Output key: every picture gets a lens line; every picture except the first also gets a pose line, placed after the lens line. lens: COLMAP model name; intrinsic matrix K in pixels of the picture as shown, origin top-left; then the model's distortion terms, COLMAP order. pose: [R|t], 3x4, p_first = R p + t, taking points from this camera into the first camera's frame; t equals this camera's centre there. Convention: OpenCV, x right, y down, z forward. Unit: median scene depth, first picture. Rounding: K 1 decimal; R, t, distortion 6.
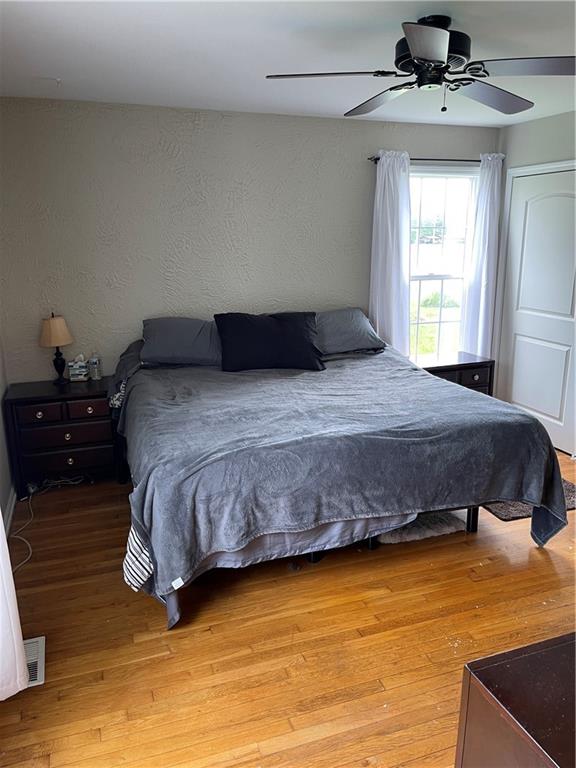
lens RADIAL K [[578.4, 0, 288.5], [0, 578.4, 382.7], [0, 0, 1]] dist [0.050661, -0.035969]
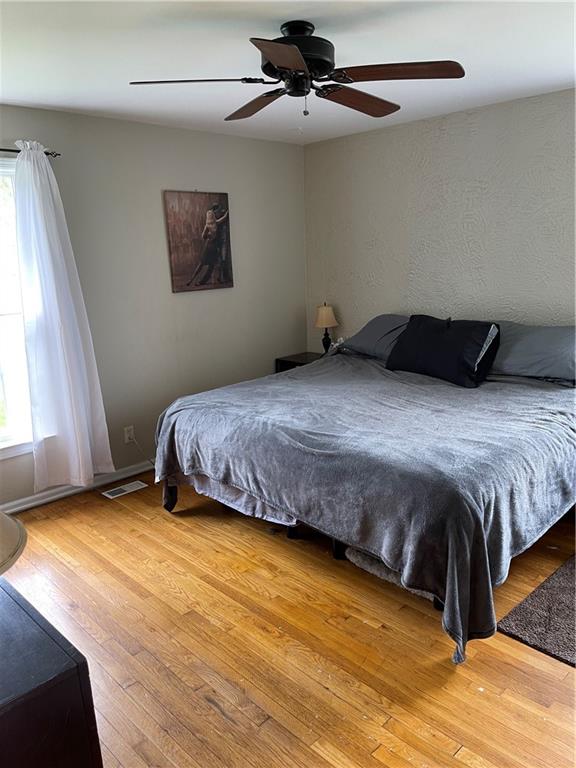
lens RADIAL K [[578.4, 0, 287.5], [0, 578.4, 386.7], [0, 0, 1]] dist [0.050661, -0.035969]
pose [[0.414044, 0.199605, -0.888102, 1.020724], [-0.190301, 0.973083, 0.129985, -0.120154], [0.890142, 0.115187, 0.440884, 0.501312]]
